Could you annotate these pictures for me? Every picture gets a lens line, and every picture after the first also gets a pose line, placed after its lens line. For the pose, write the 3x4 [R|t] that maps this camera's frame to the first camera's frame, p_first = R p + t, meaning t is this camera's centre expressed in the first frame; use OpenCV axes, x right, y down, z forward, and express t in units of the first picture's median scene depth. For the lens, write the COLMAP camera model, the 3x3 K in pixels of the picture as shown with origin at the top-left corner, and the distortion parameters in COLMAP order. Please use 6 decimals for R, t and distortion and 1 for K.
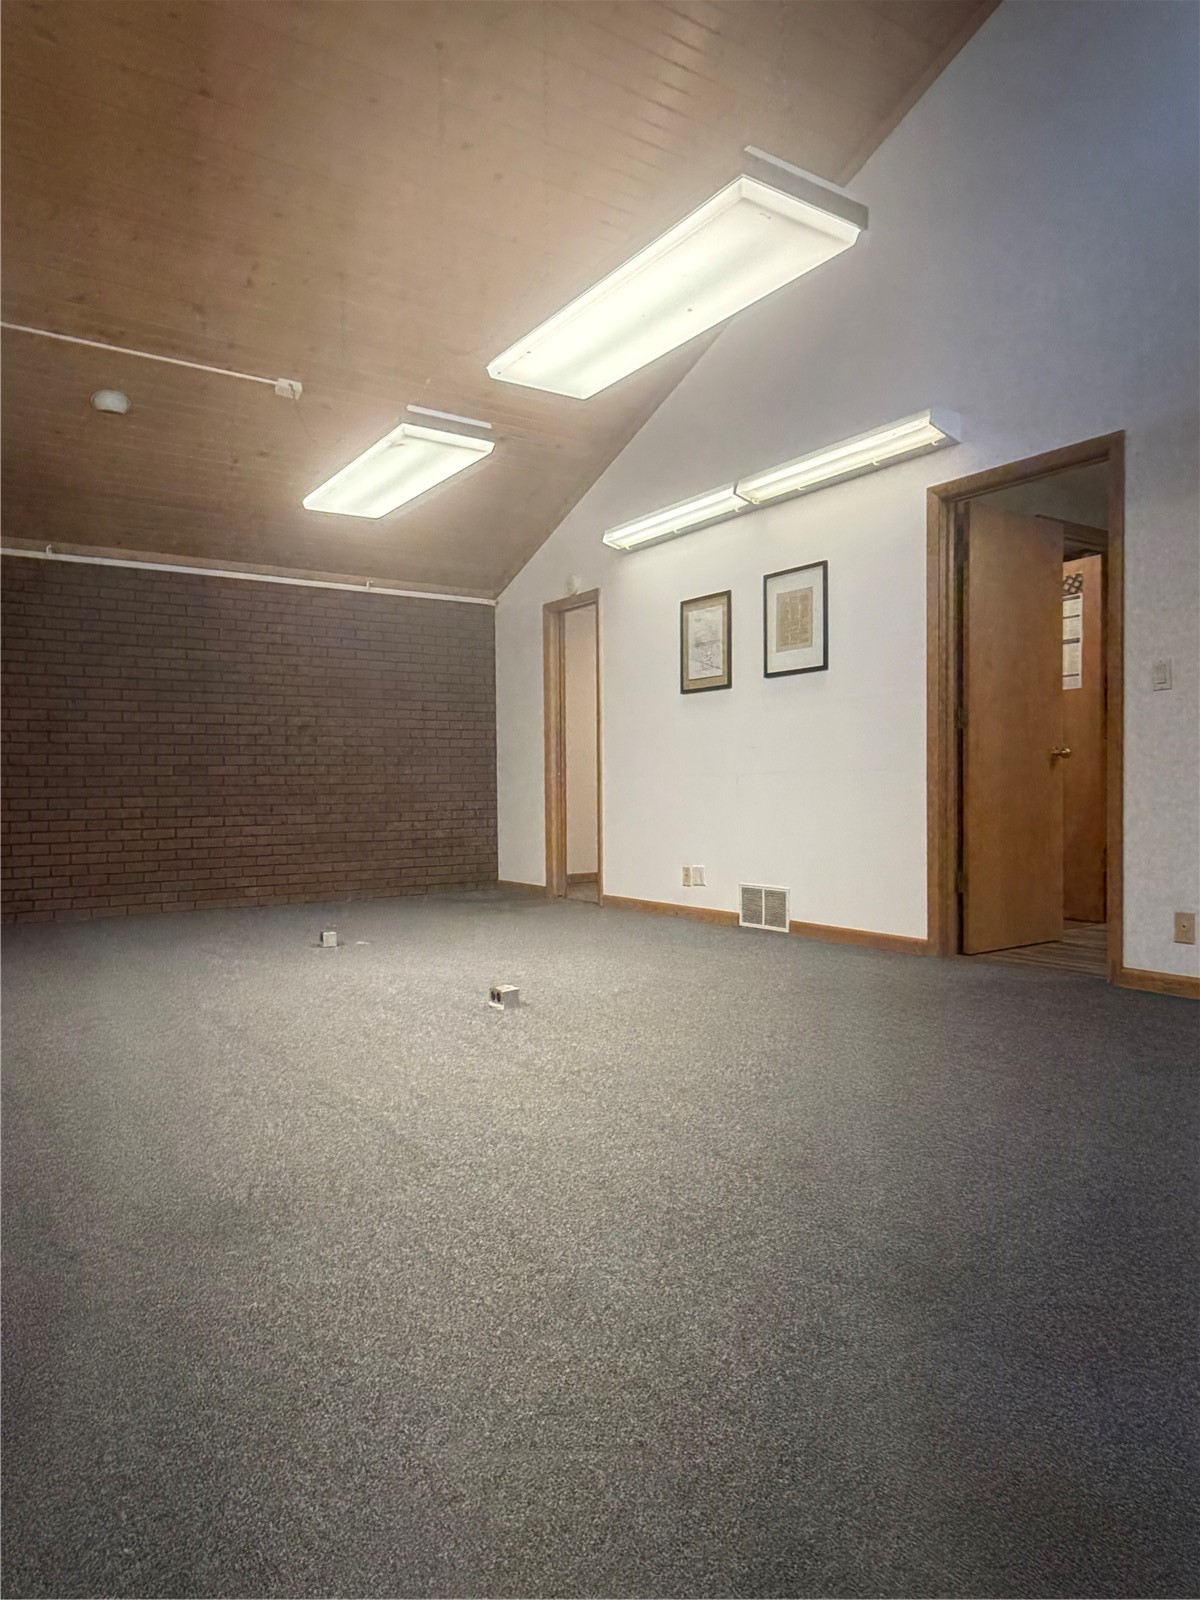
lens RADIAL K [[1027.1, 0, 599.6], [0, 1027.1, 803.1], [0, 0, 1]] dist [0.000622, 0.000729]
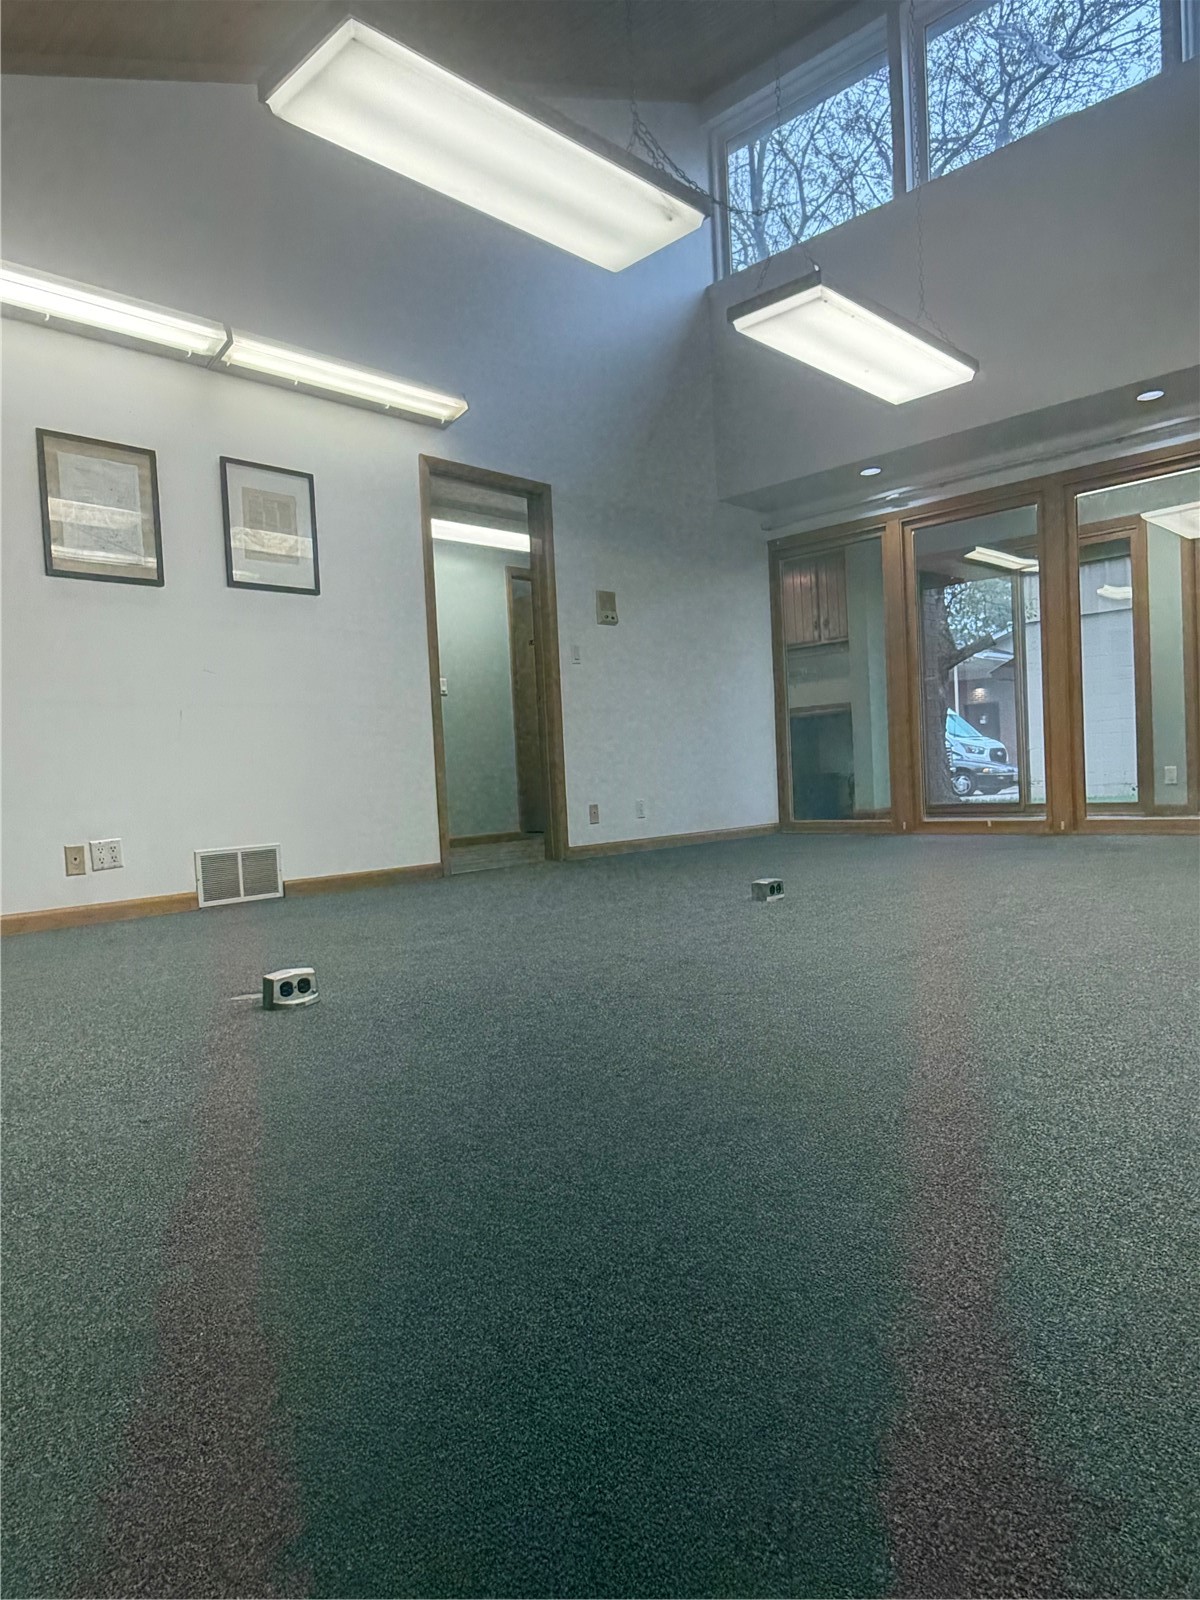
lens RADIAL K [[1027.1, 0, 603.5], [0, 1027.1, 807.5], [0, 0, 1]] dist [0.000622, 0.000729]
pose [[-0.210565, -0.011329, 0.977514, -0.682318], [0.068035, 0.997338, 0.026215, 0.048420], [-0.975210, 0.072025, -0.209234, 0.900862]]
